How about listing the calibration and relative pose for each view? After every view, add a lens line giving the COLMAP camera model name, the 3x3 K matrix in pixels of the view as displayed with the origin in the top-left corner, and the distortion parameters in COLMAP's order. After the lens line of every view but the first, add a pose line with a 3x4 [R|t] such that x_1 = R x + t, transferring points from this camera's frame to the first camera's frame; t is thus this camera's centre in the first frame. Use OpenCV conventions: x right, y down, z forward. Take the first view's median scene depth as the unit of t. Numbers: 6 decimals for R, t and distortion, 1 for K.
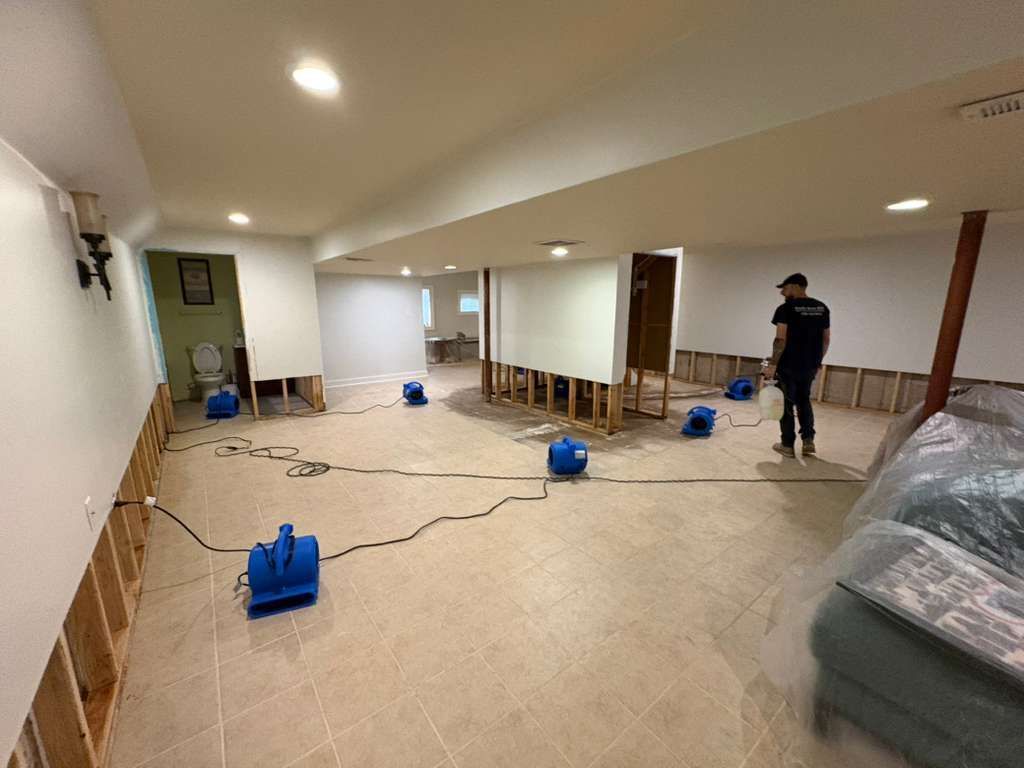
lens RADIAL K [[405.7, 0, 509.2], [0, 405.7, 390.0], [0, 0, 1]] dist [-0.002958, 0.000218]
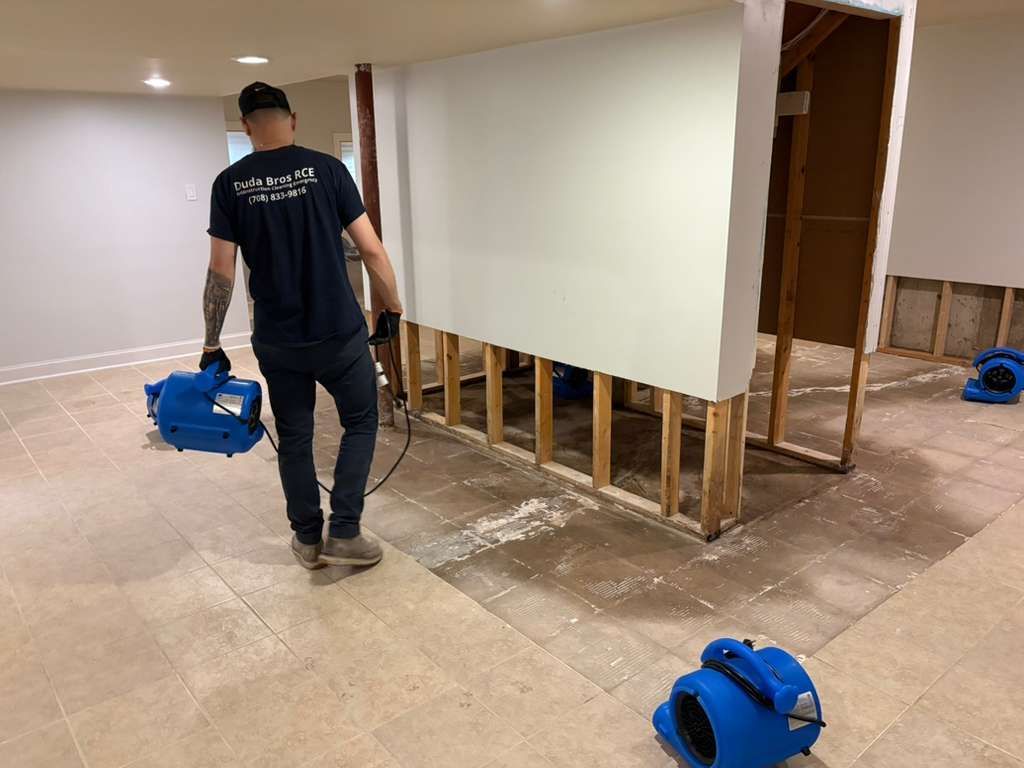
lens RADIAL K [[773.9, 0, 514.5], [0, 773.9, 384.0], [0, 0, 1]] dist [-0.010418, -0.001608]
pose [[0.998599, -0.027178, 0.045409, 0.046044], [0.023869, 0.997128, 0.071881, -0.068014], [-0.047232, -0.070697, 0.996379, 0.313745]]
